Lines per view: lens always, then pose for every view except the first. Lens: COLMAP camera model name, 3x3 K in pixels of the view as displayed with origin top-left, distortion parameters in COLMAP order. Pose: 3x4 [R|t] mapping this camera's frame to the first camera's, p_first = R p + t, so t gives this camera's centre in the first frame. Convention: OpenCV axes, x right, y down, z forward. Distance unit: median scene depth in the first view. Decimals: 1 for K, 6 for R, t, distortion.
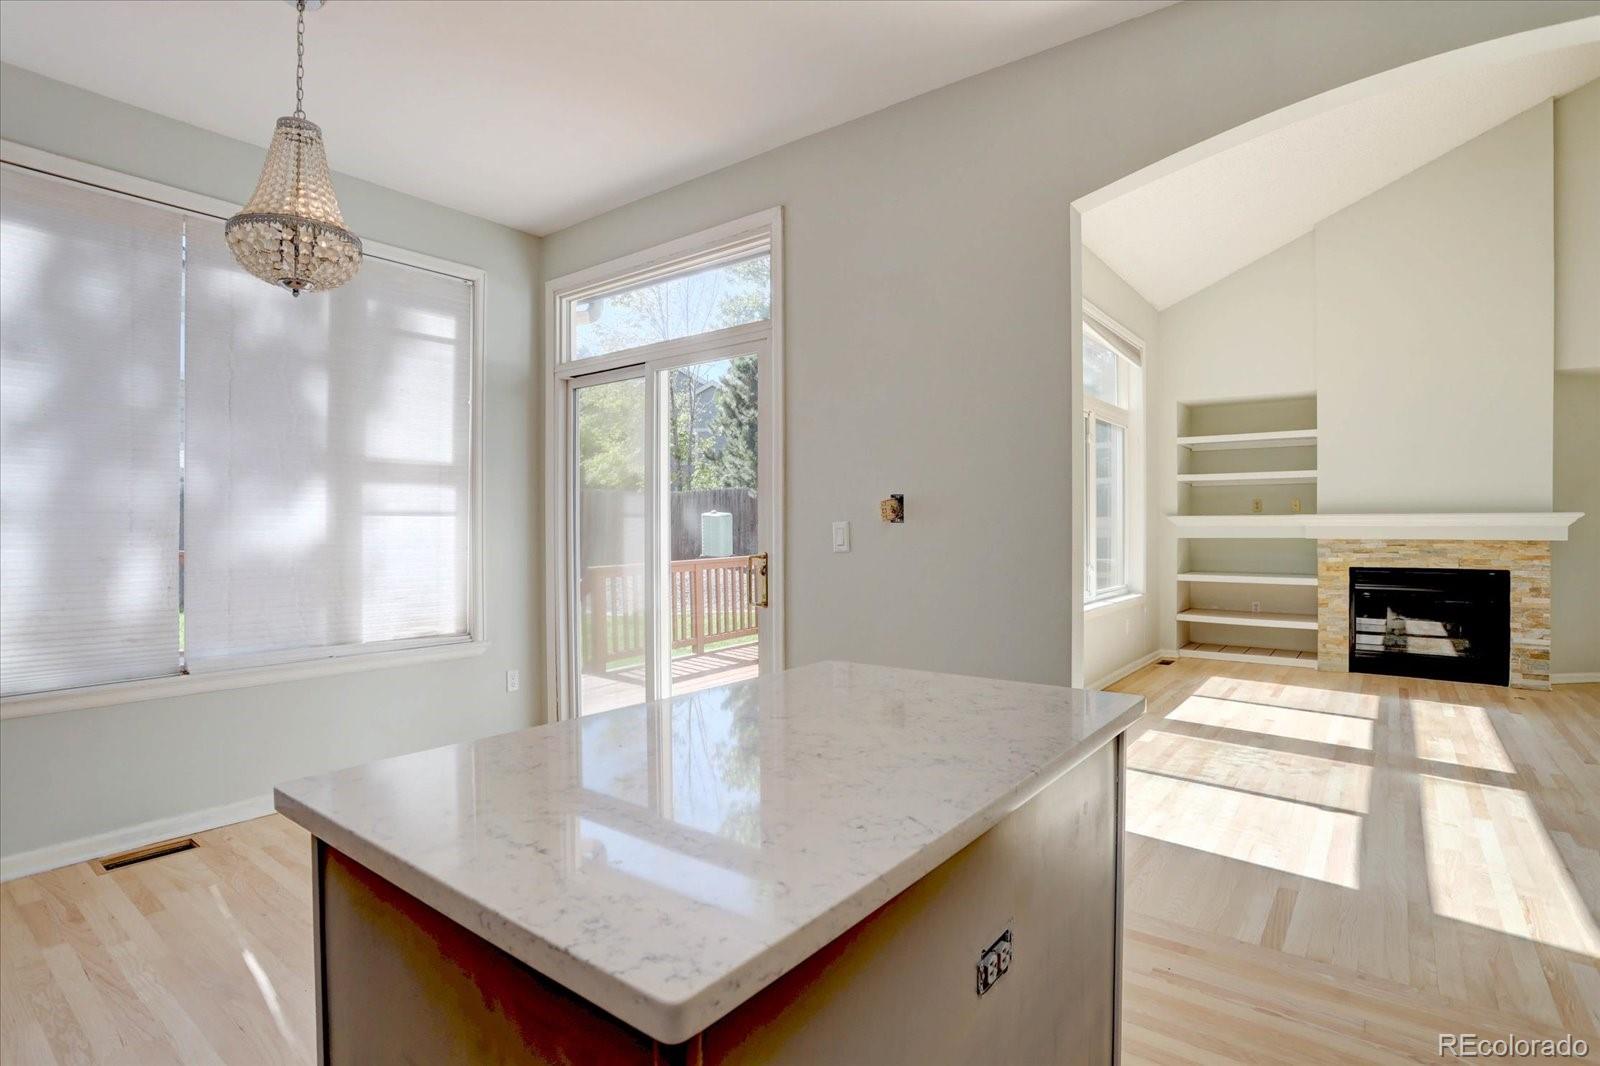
lens RADIAL K [[780.5, 0, 800.0], [0, 780.5, 534.1], [0, 0, 1]] dist [-0.044595, 0.009480]
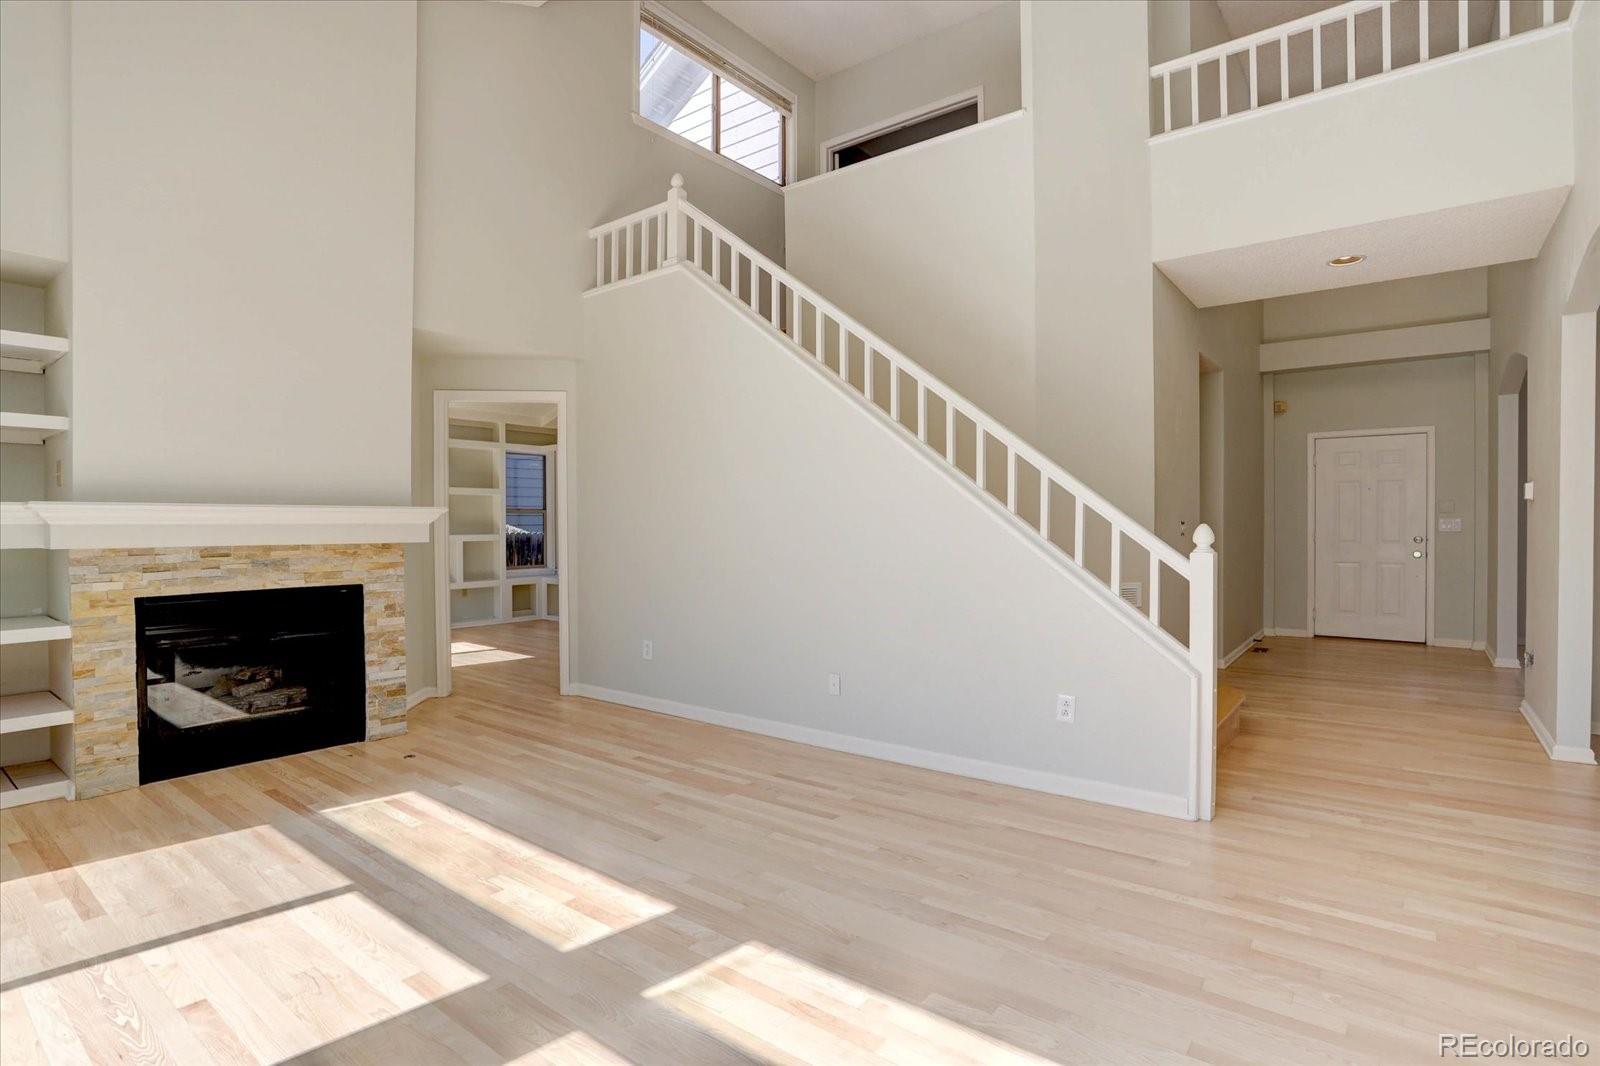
lens RADIAL K [[780.5, 0, 814.9], [0, 780.5, 534.5], [0, 0, 1]] dist [-0.044595, 0.009480]
pose [[-0.013720, -0.012454, 0.999828, 0.180144], [0.005750, 0.999905, 0.012534, -0.007634], [-0.999889, 0.005921, -0.013647, 0.566866]]
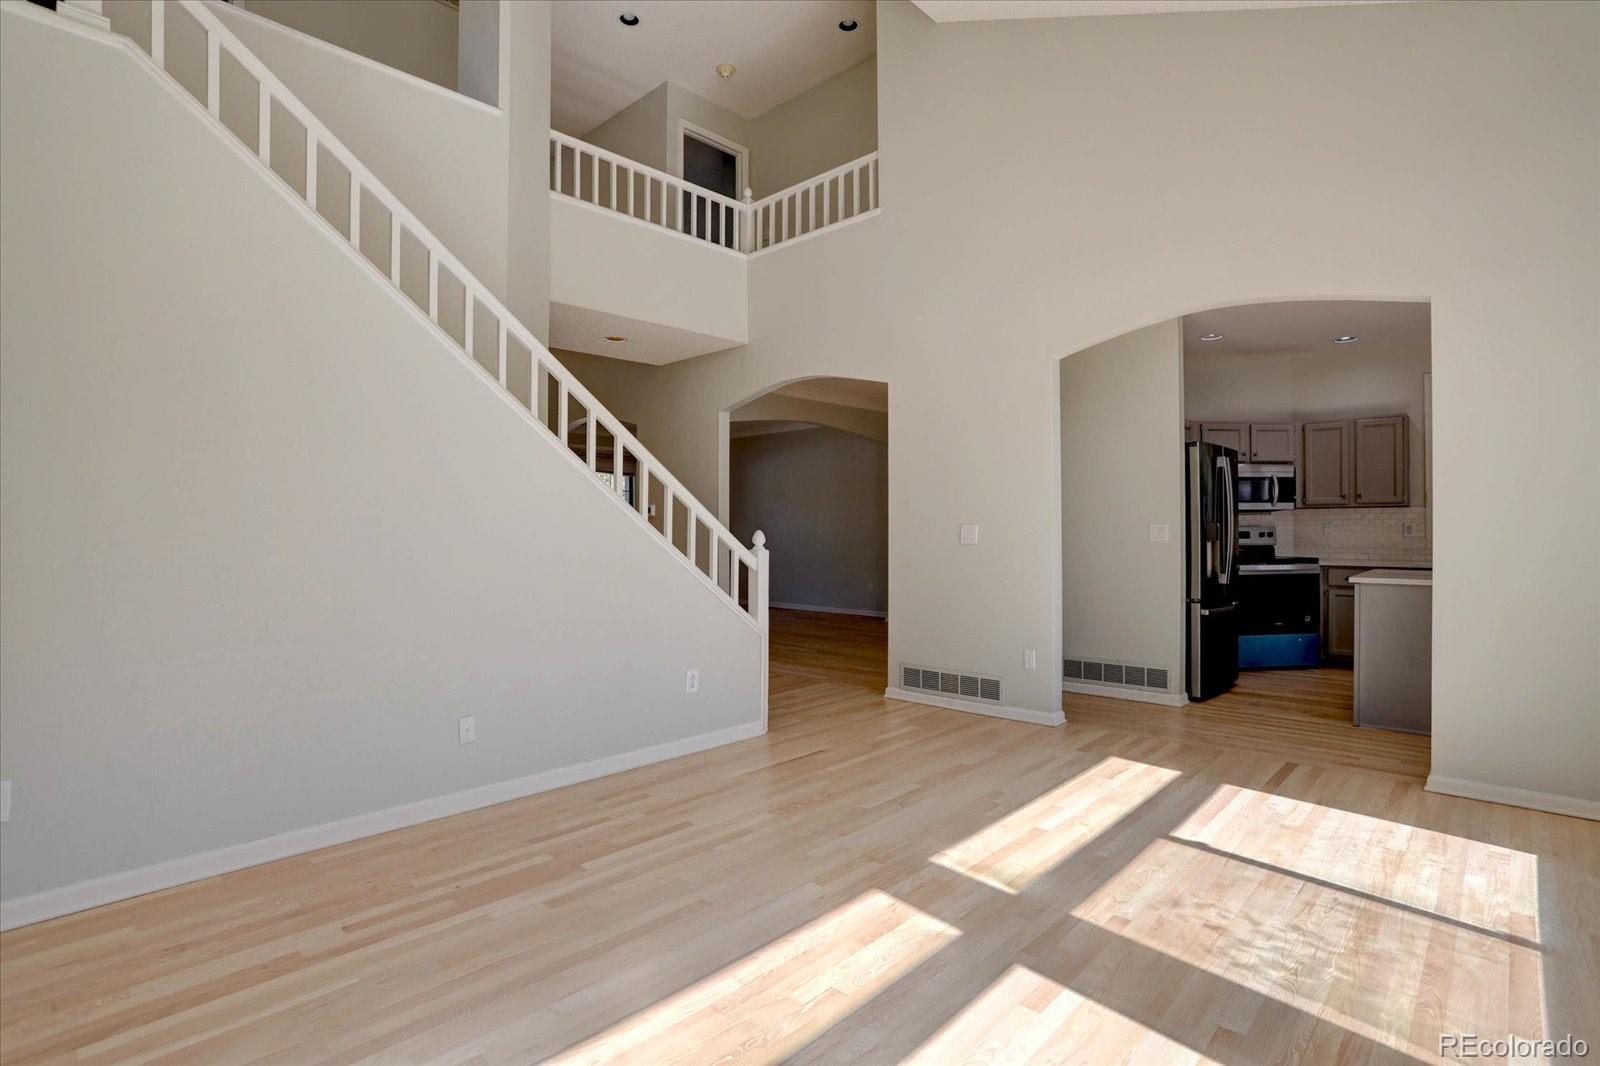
lens RADIAL K [[780.5, 0, 807.8], [0, 780.5, 534.0], [0, 0, 1]] dist [-0.044595, 0.009480]
pose [[-0.996157, 0.002860, 0.087535, 0.601498], [0.003132, 0.999991, 0.002975, -0.005023], [-0.087525, 0.003237, -0.996157, 1.088220]]
